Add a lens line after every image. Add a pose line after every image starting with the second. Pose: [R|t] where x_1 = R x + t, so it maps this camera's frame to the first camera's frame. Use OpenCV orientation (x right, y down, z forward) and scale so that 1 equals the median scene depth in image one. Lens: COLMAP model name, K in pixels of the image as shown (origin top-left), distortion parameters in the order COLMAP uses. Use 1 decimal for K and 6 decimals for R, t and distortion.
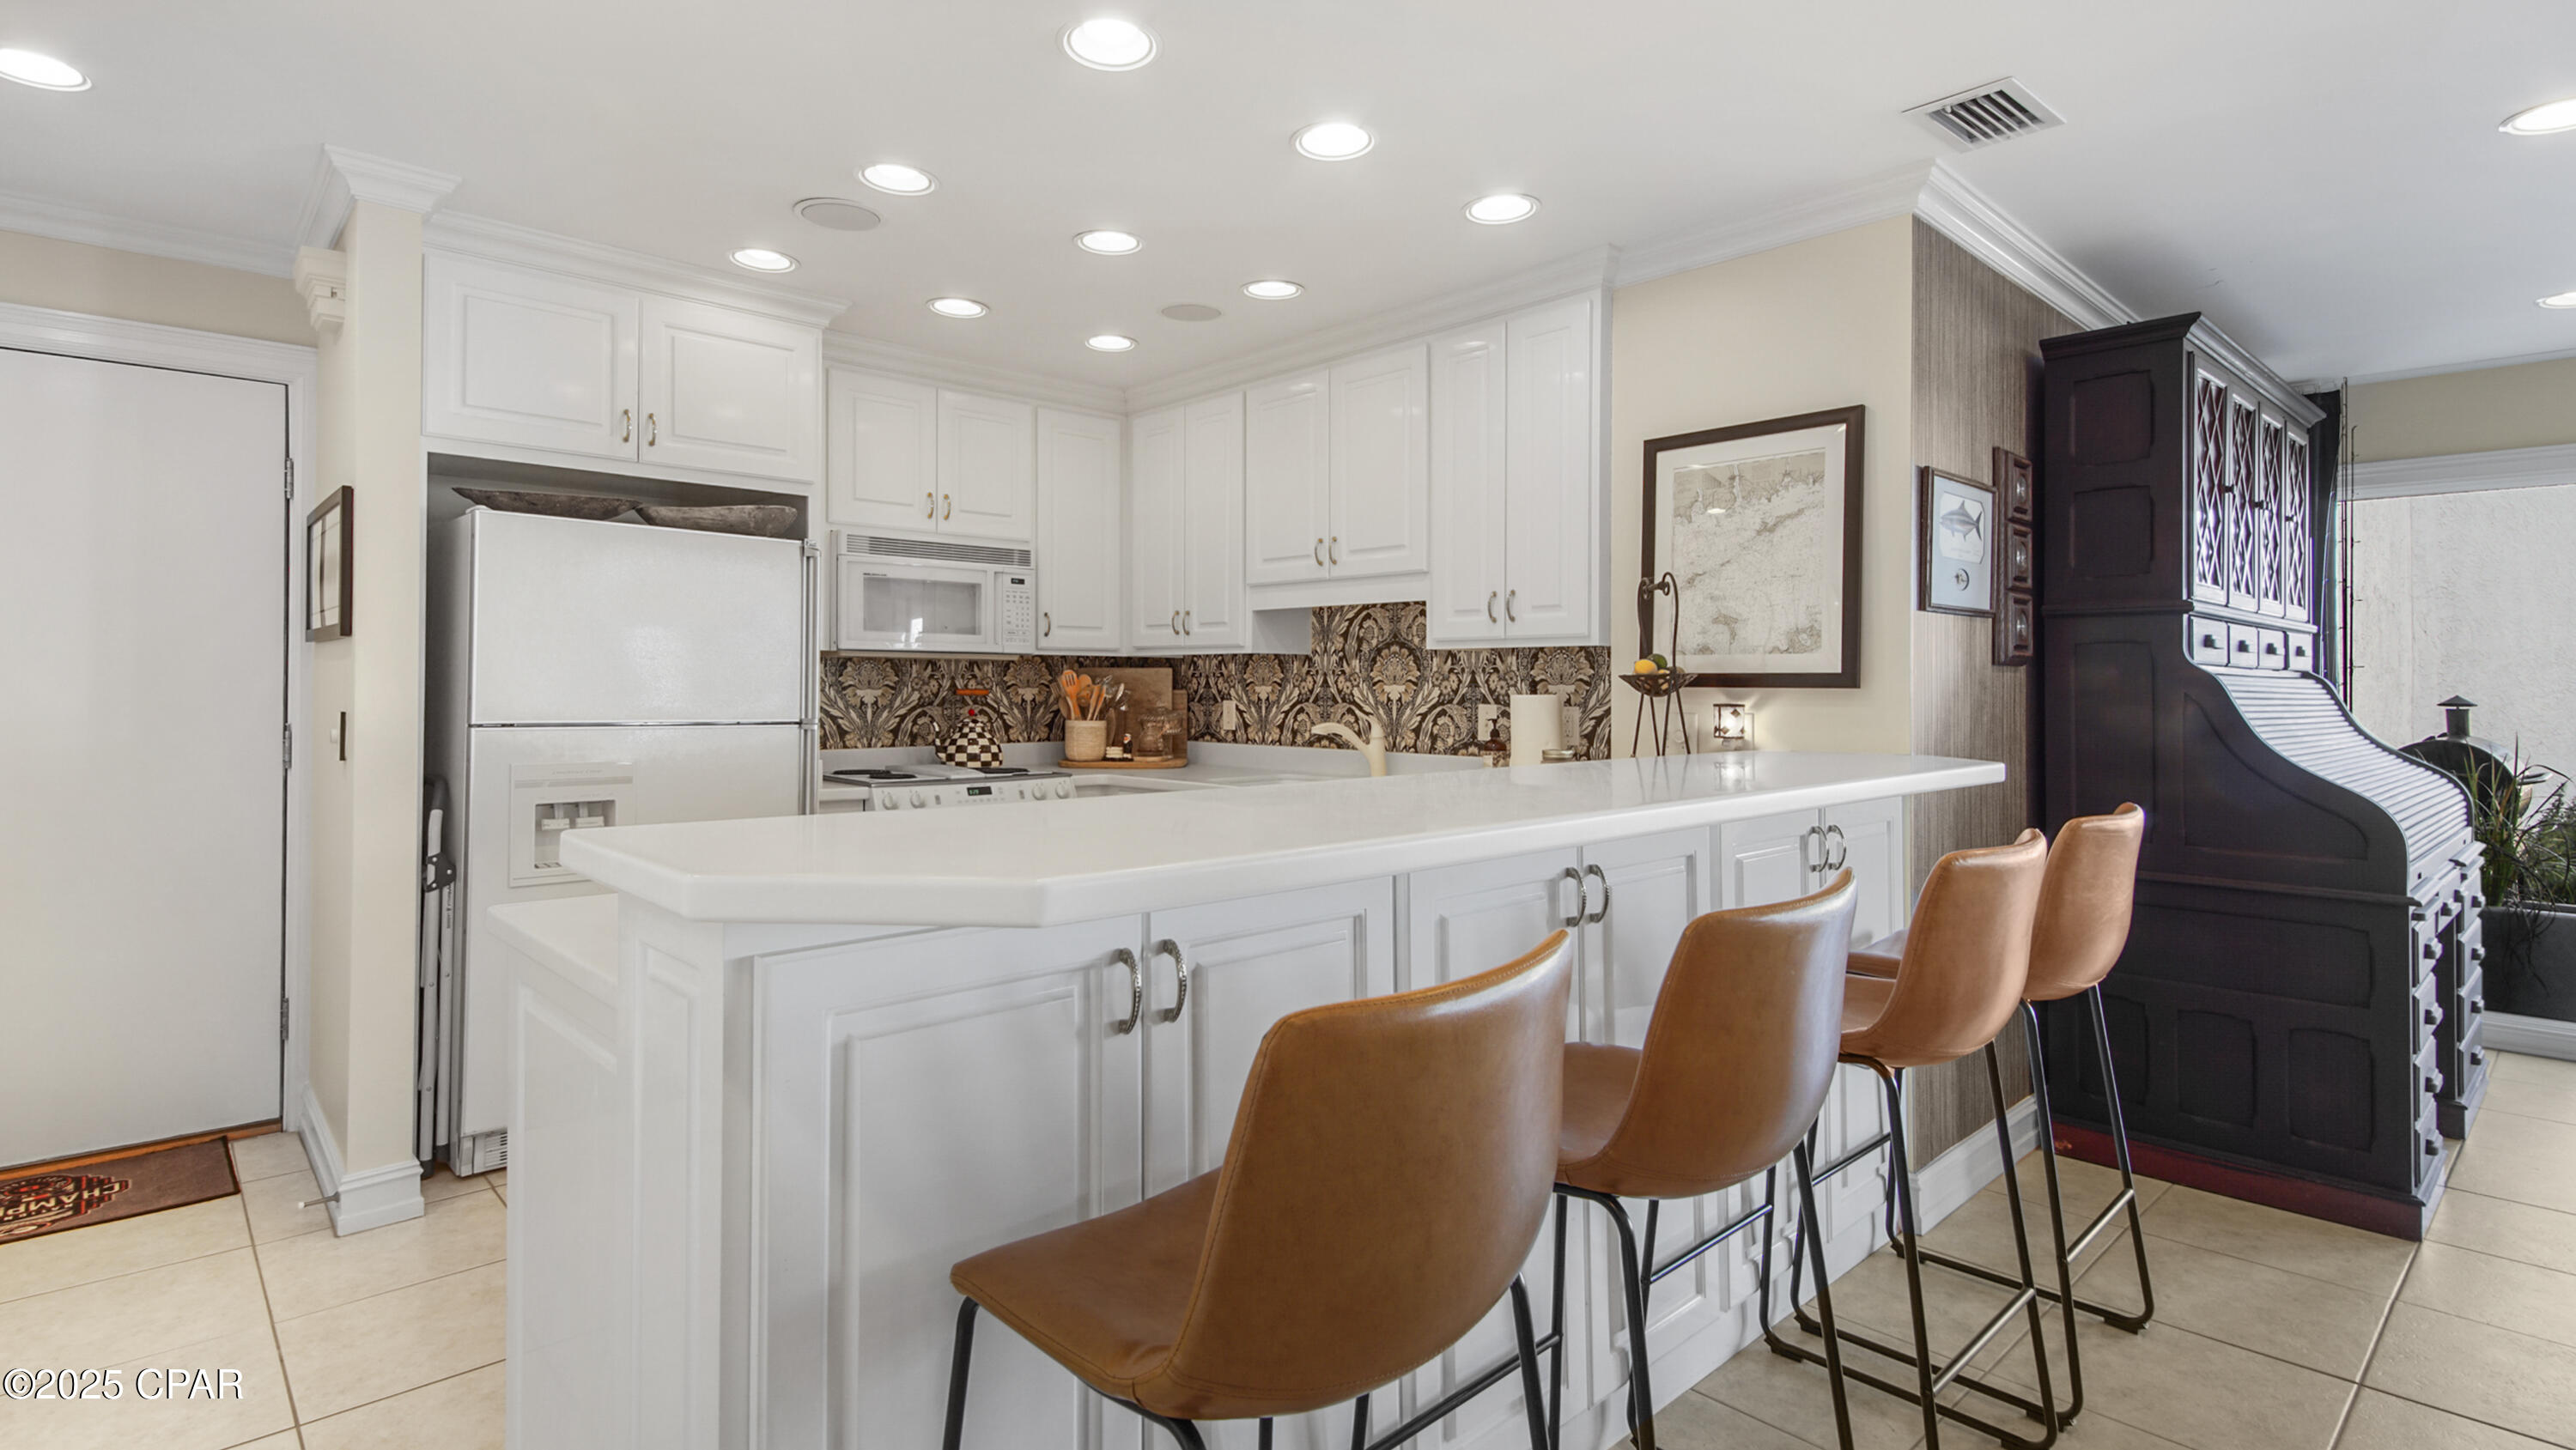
lens RADIAL K [[1233.1, 0, 1257.8], [0, 1233.1, 677.3], [0, 0, 1]] dist [0.037829, -0.013393]
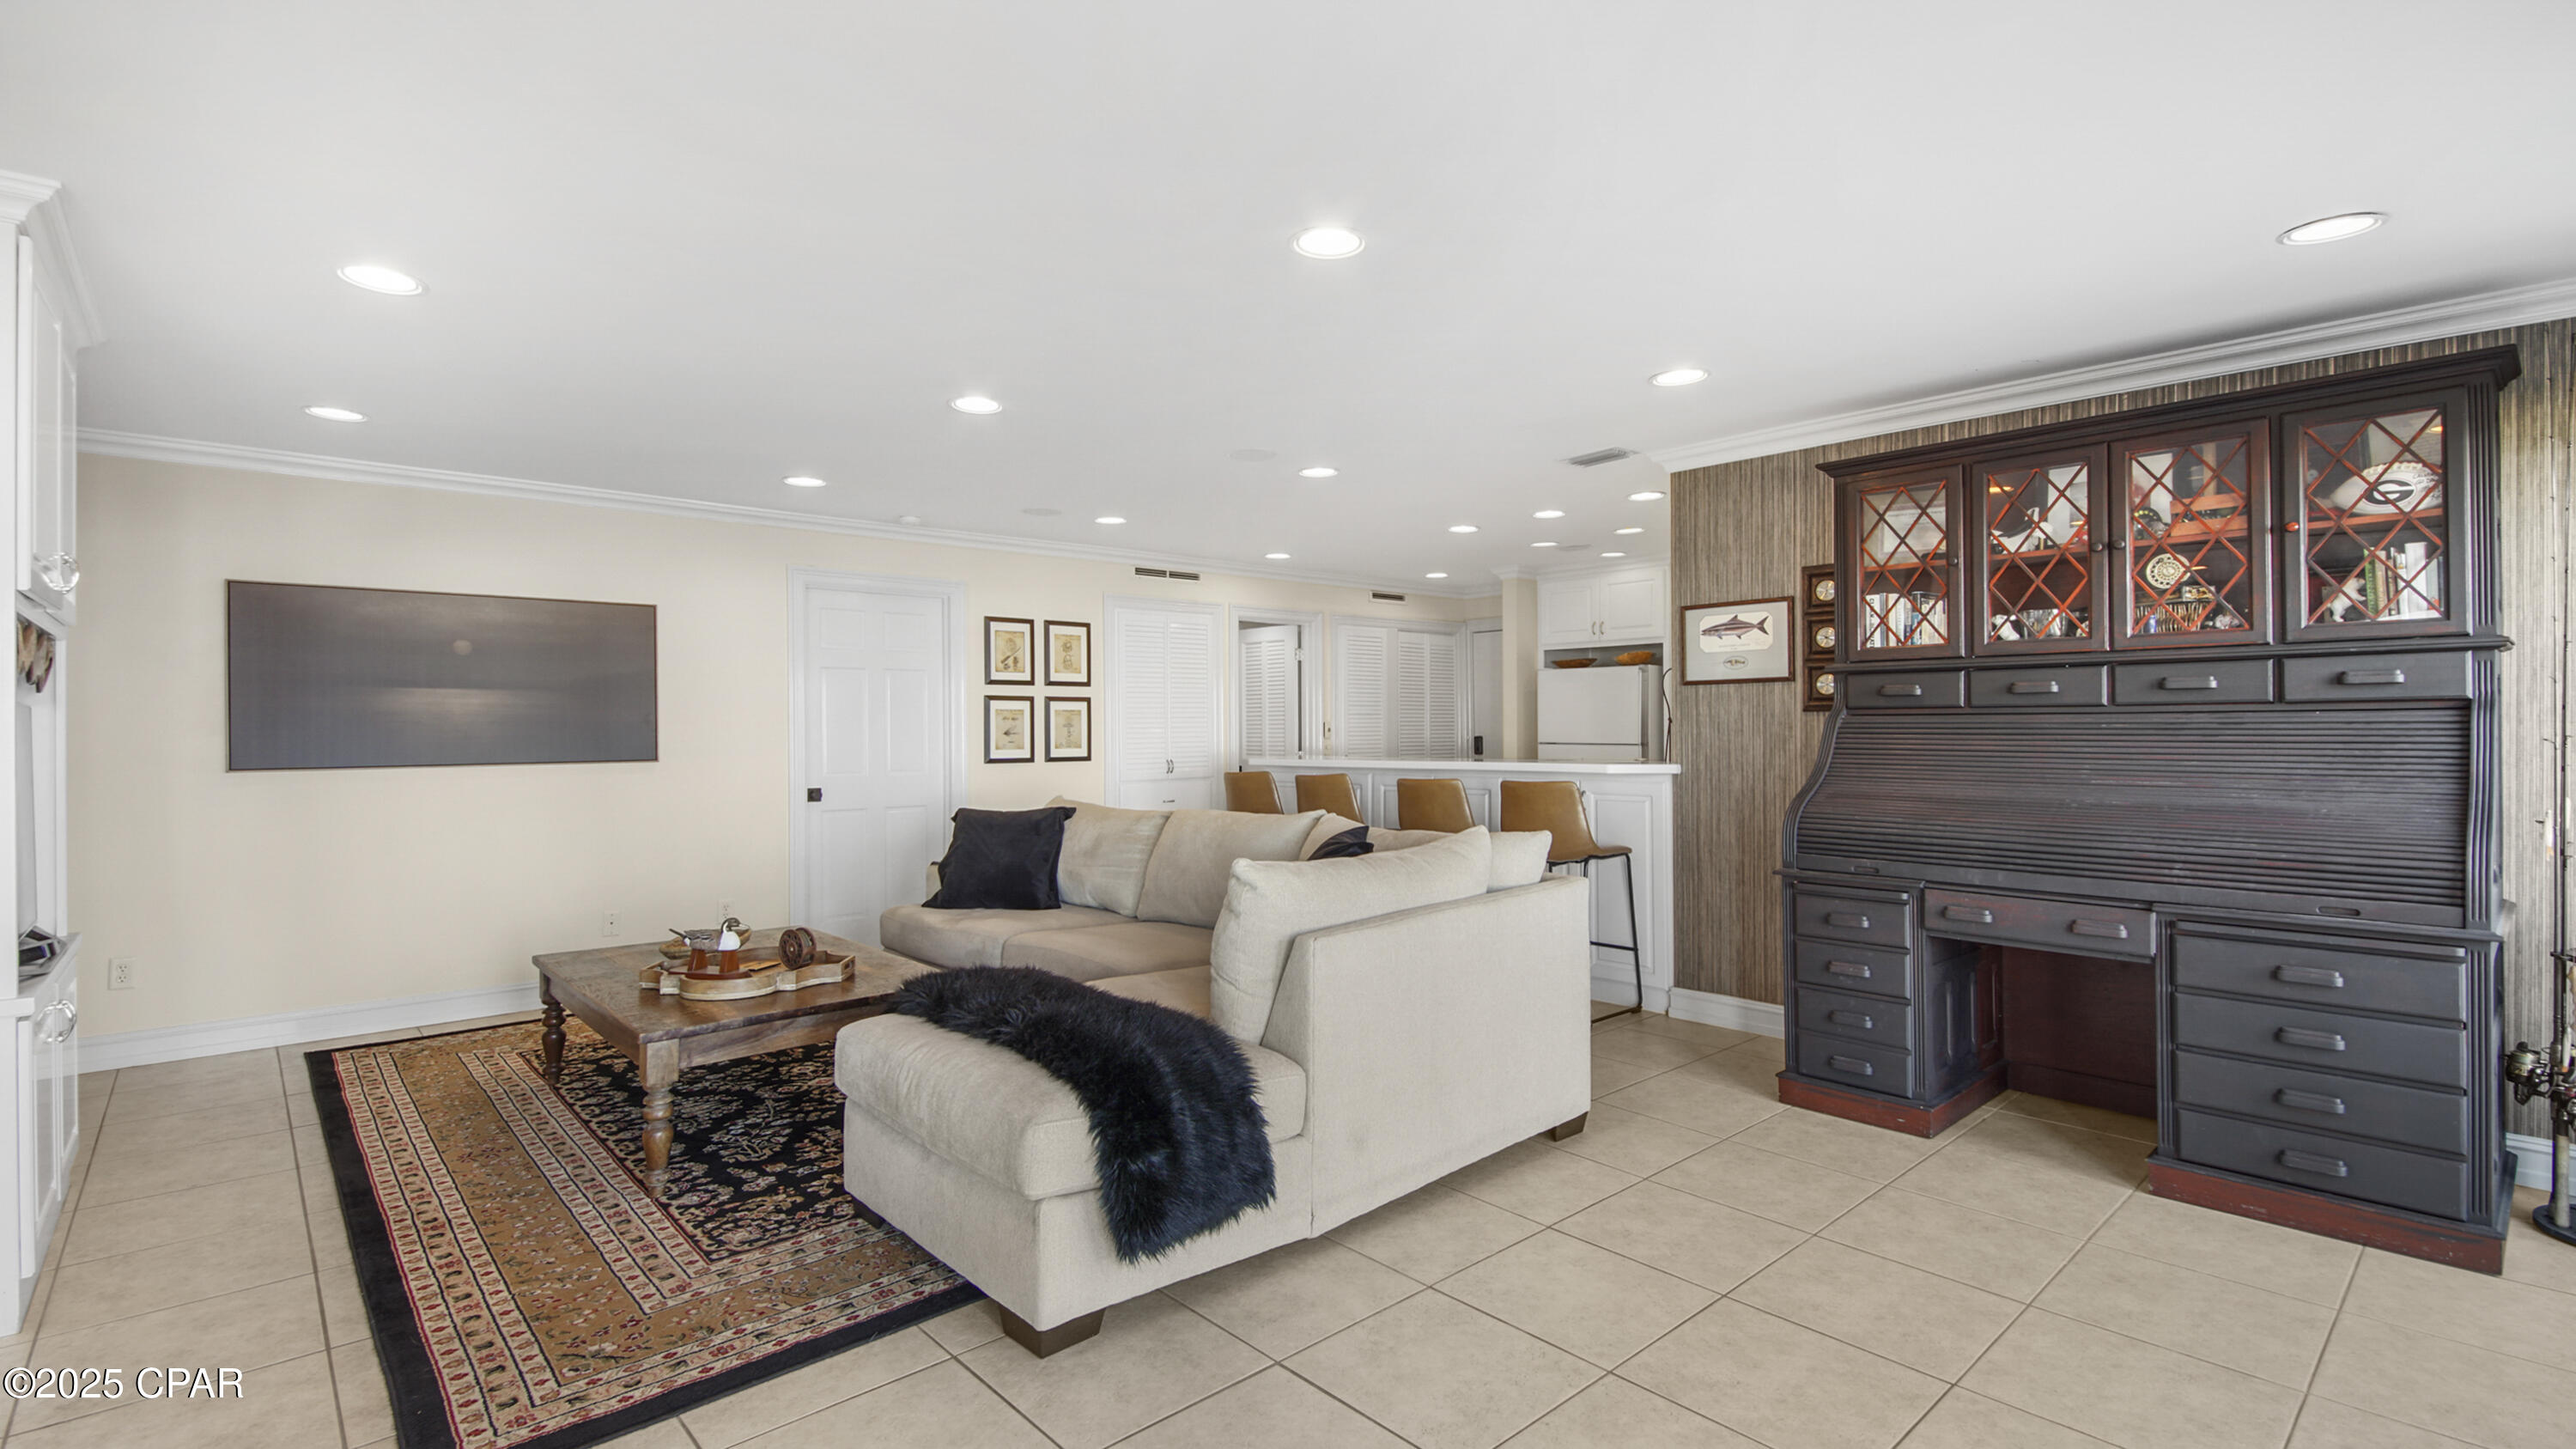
lens RADIAL K [[1143.2, 0, 1284.9], [0, 1143.2, 721.4], [0, 0, 1]] dist [0.032100, -0.012093]
pose [[0.001367, -0.012198, -0.999925, 1.836351], [0.016148, 0.999795, -0.012174, 0.007640], [0.999869, -0.016130, 0.001564, 0.347444]]
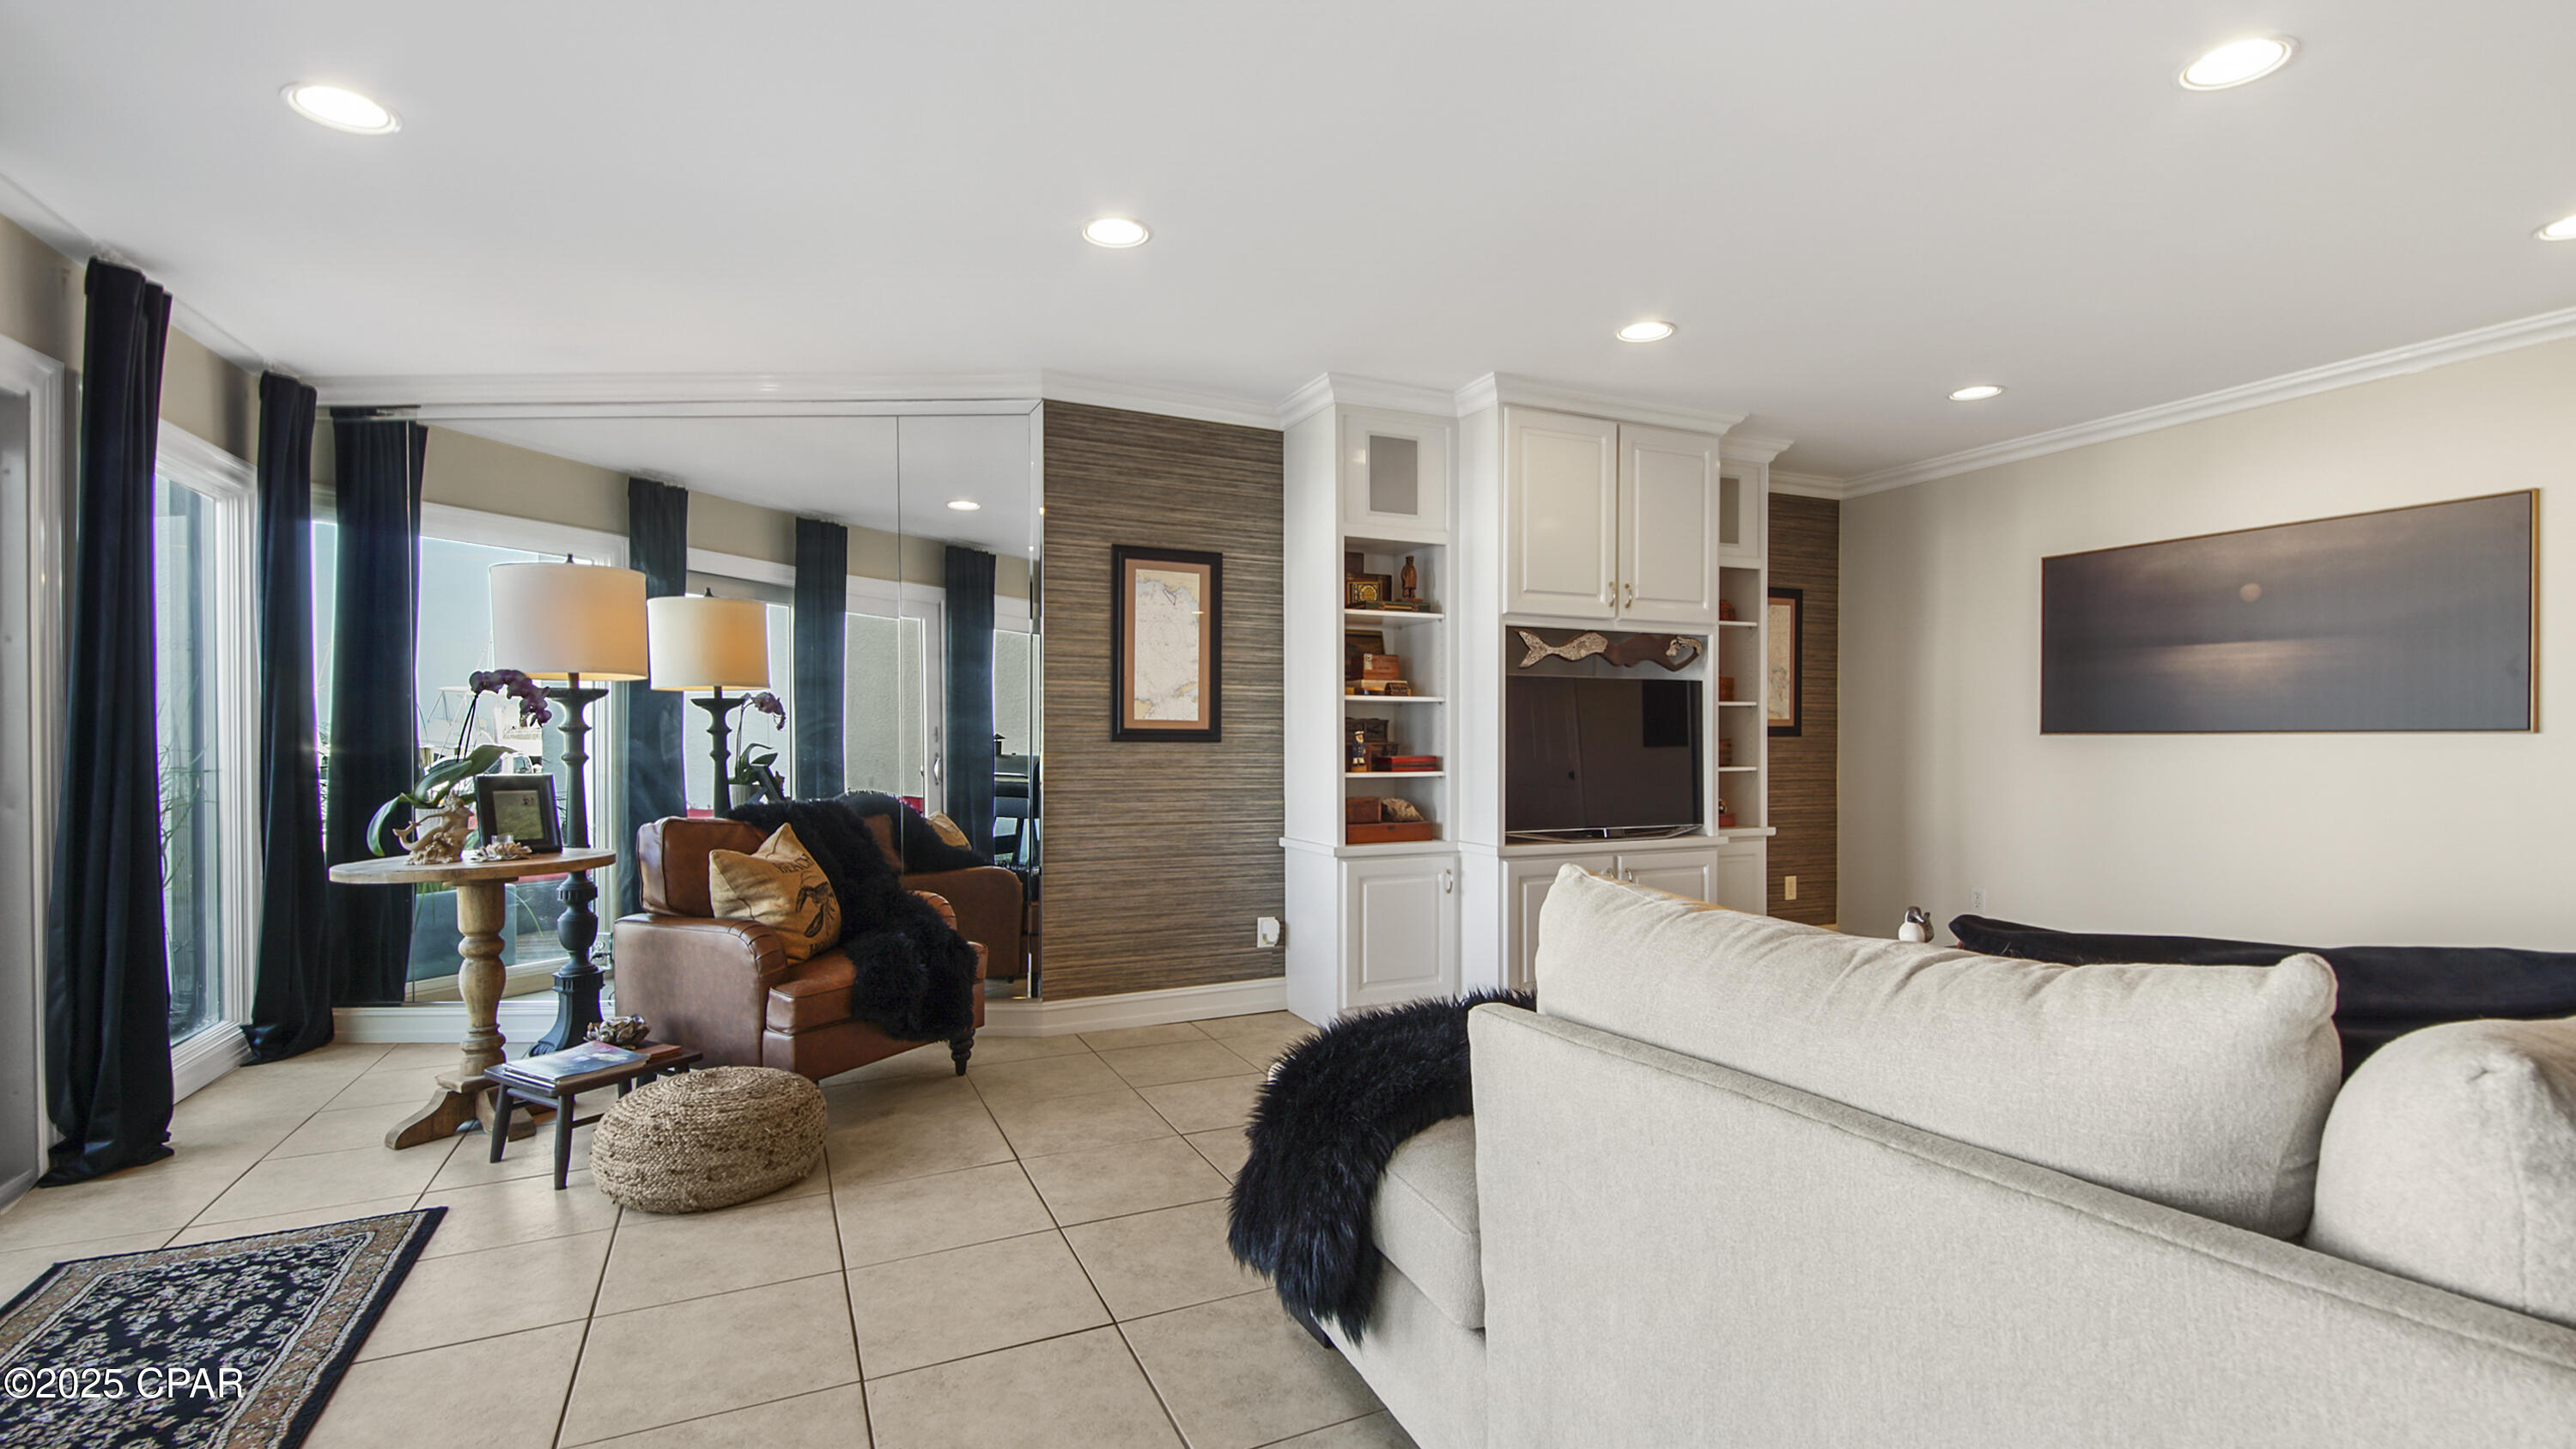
lens RADIAL K [[1143.2, 0, 1296.5], [0, 1143.2, 745.1], [0, 0, 1]] dist [0.032100, -0.012093]
pose [[-0.956697, -0.003200, 0.291067, 0.996992], [-0.003304, 0.999995, 0.000135, 0.045965], [-0.291066, -0.000832, -0.956703, 0.796877]]
